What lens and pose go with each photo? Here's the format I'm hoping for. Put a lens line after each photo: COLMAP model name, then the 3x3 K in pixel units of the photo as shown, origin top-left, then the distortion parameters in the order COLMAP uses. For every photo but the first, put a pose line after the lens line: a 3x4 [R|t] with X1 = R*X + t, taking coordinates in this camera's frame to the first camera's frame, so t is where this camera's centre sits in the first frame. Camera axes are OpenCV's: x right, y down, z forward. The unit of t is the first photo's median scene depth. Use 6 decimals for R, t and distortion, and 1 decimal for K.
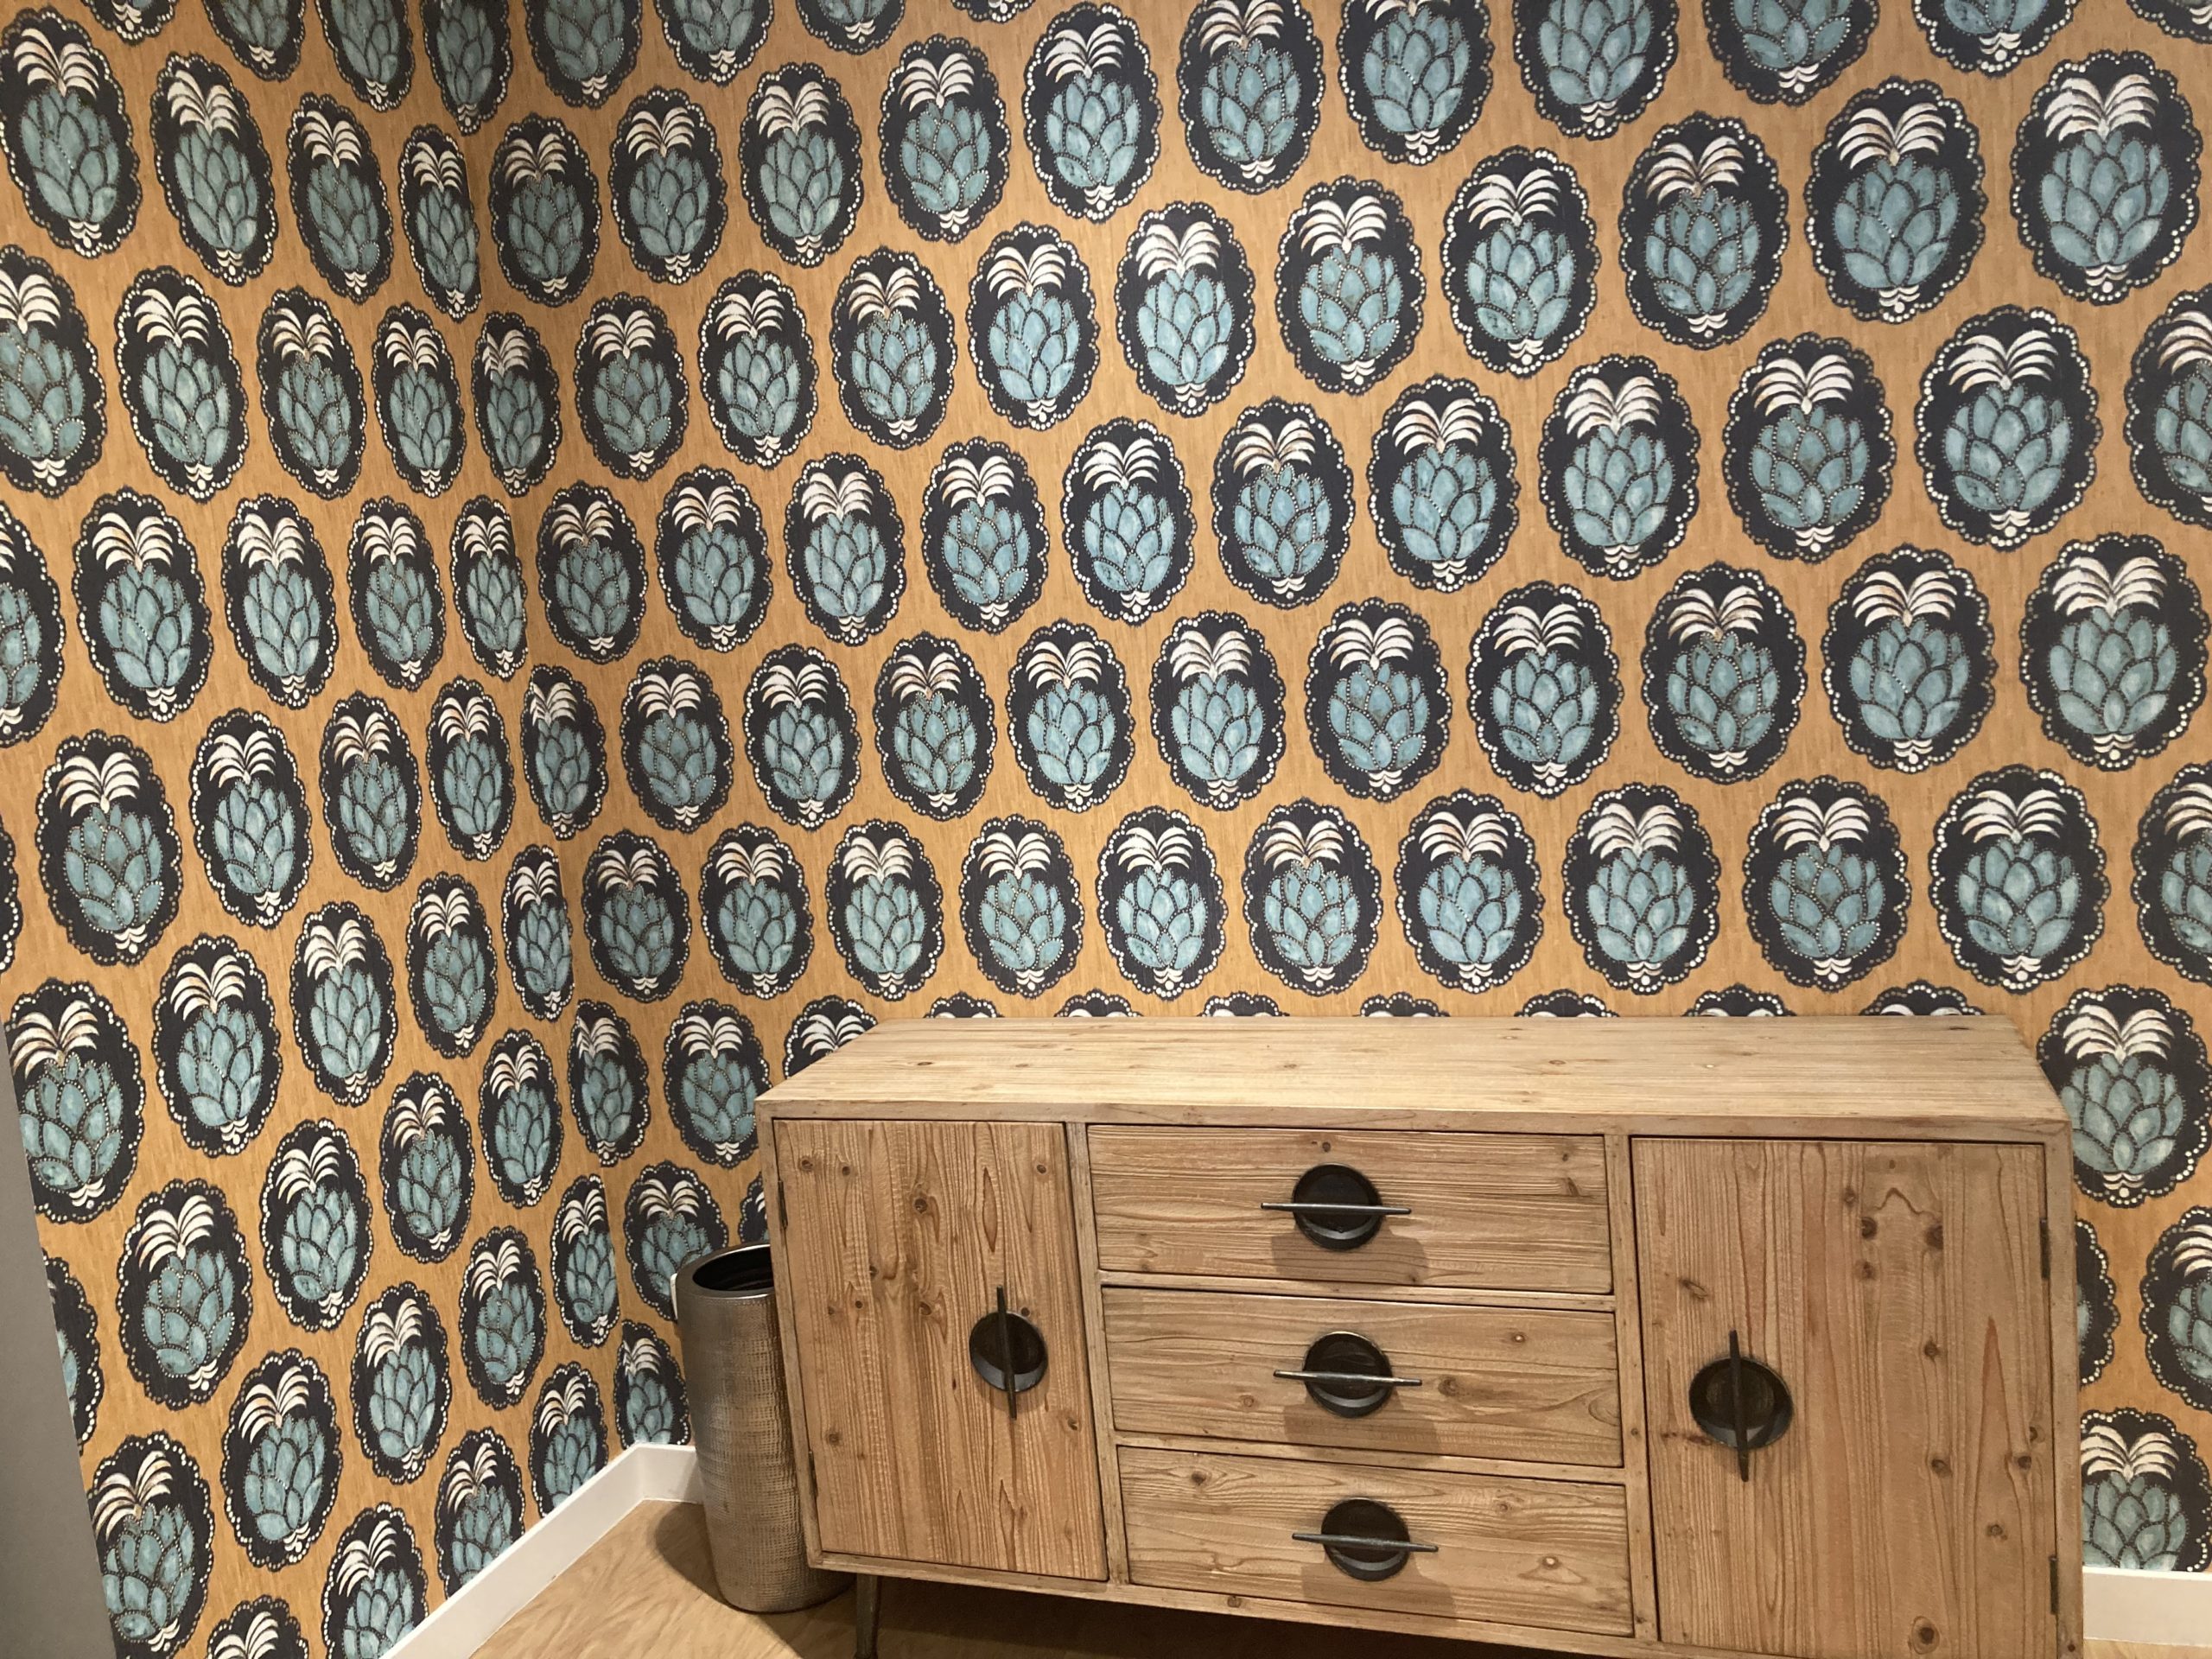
lens RADIAL K [[1777.7, 0, 1098.6], [0, 1777.7, 808.8], [0, 0, 1]] dist [0.006350, -0.008525]
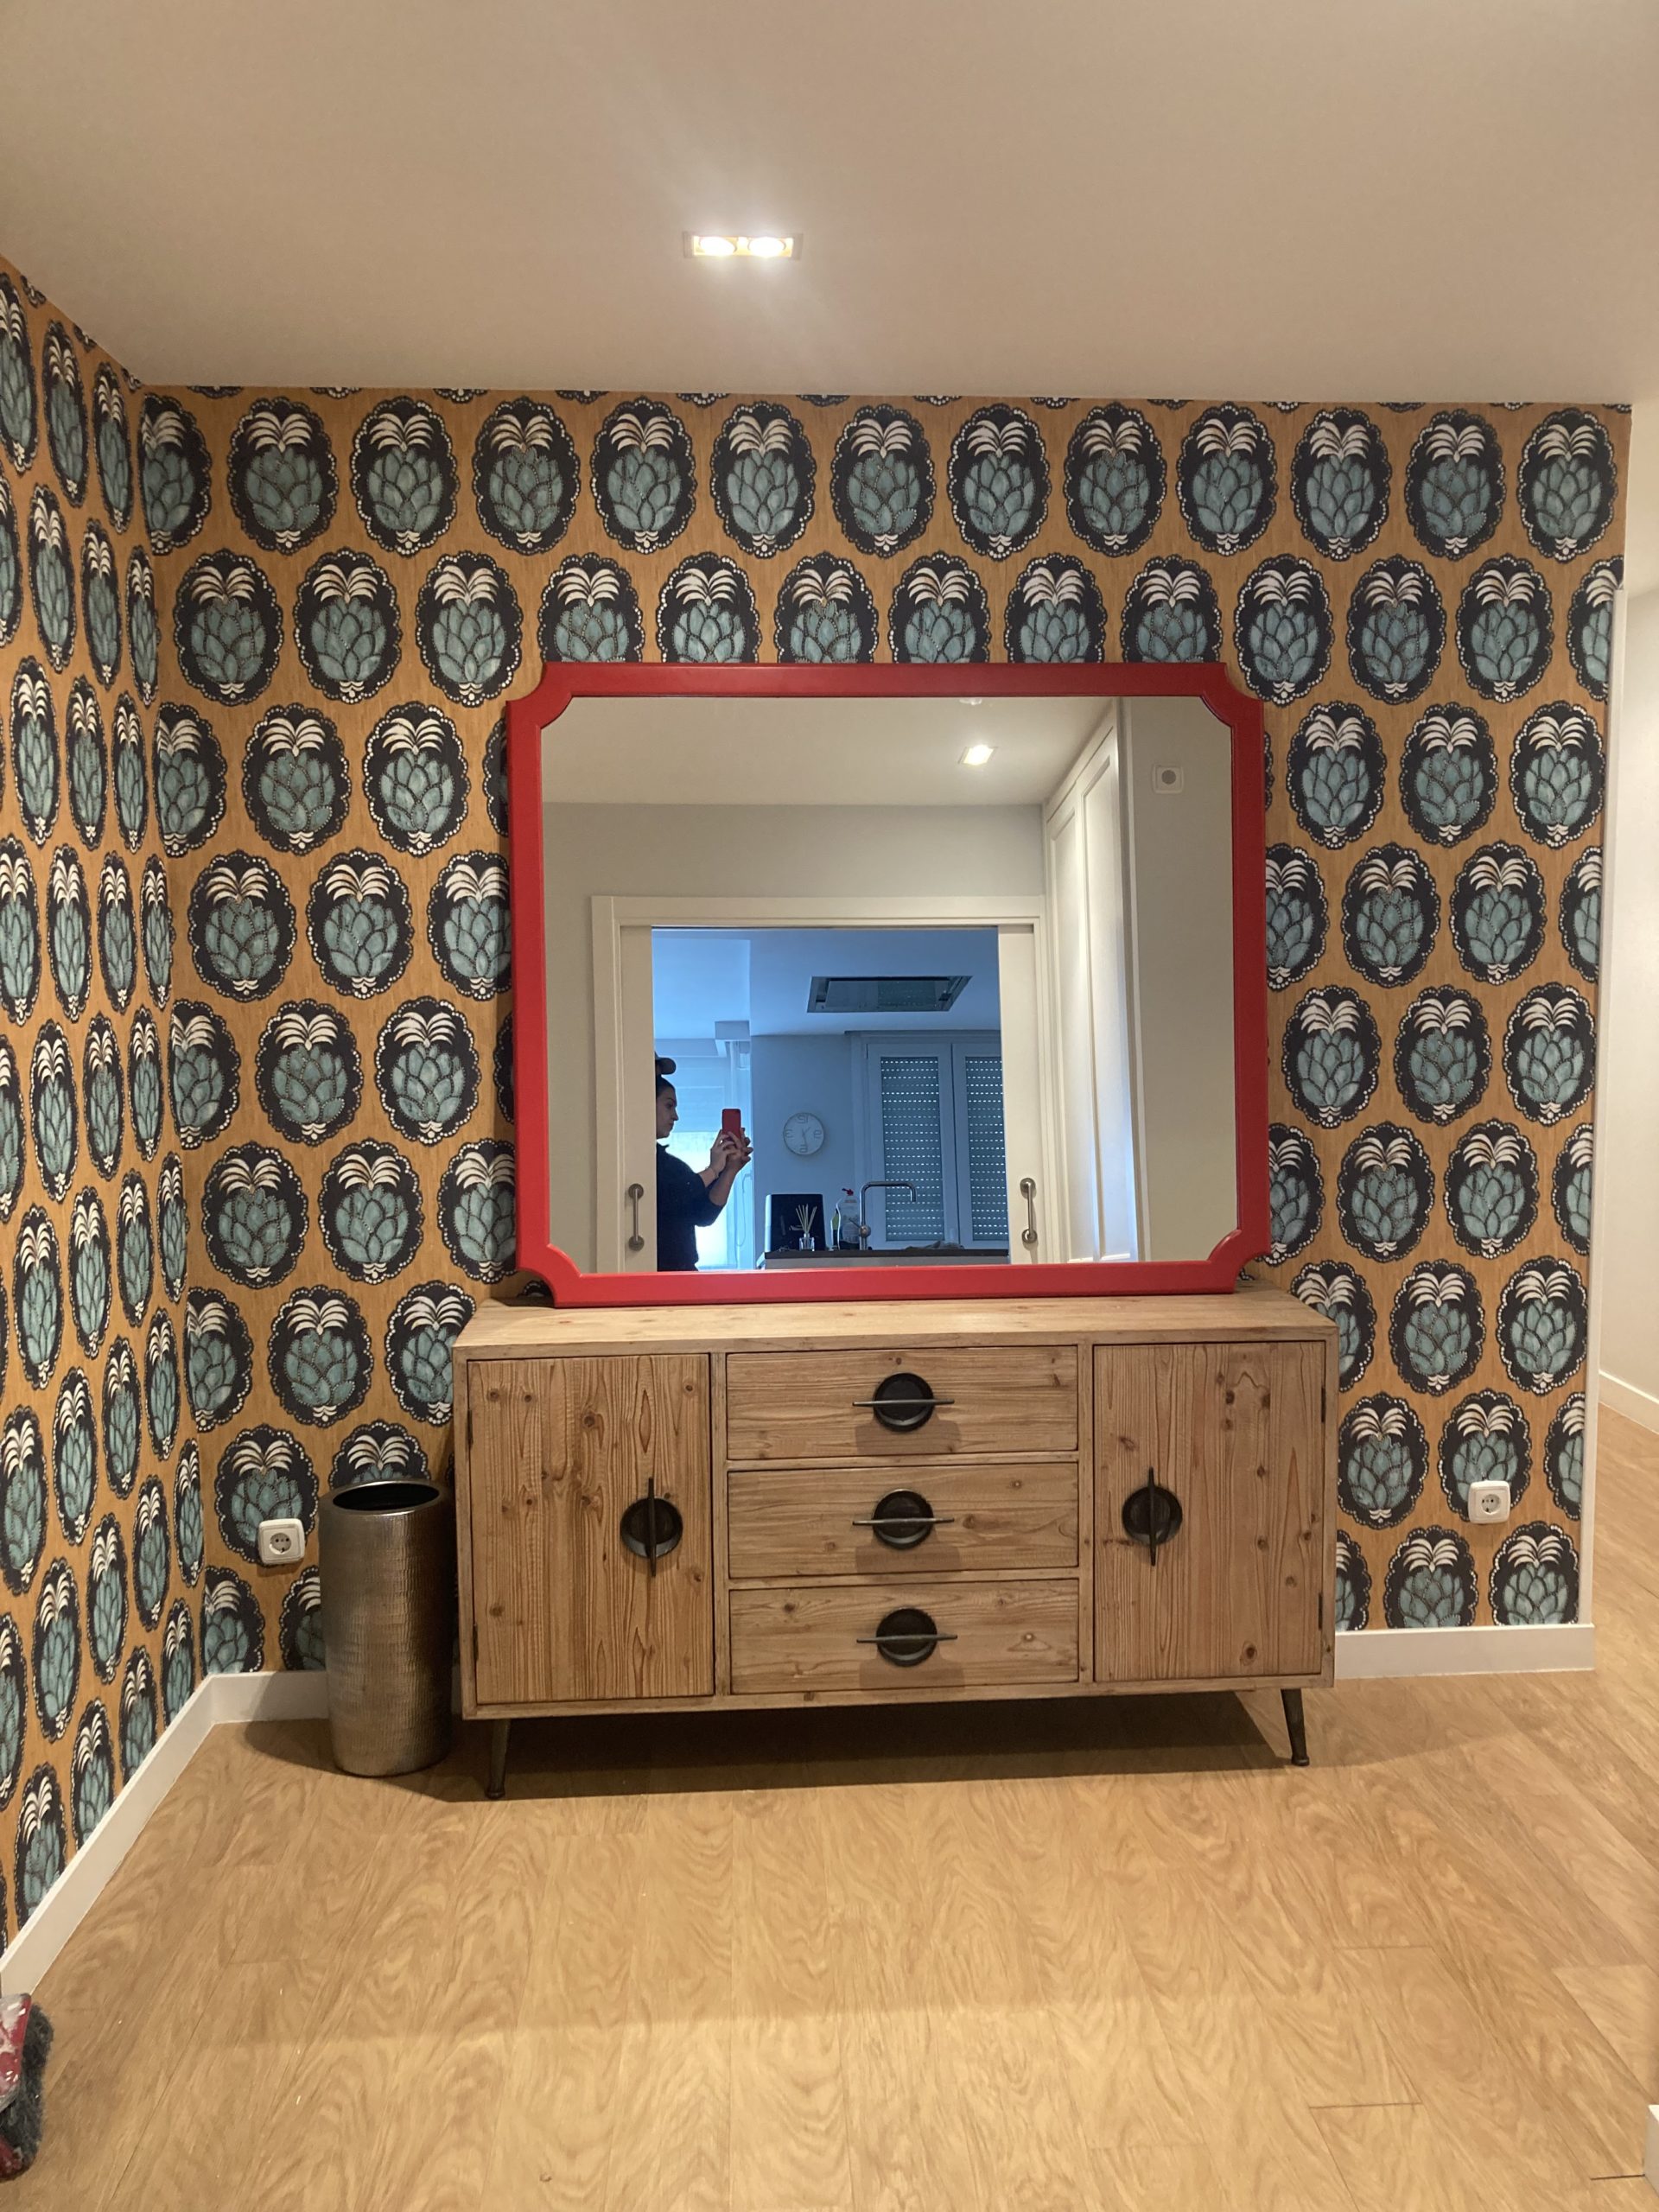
lens RADIAL K [[1777.7, 0, 836.5], [0, 1777.7, 1117.2], [0, 0, 1]] dist [0.006350, -0.008525]
pose [[0.922303, 0.039160, 0.384479, -0.466384], [-0.020616, 0.998422, -0.052238, 0.063347], [-0.385918, 0.040253, 0.921655, -0.323151]]
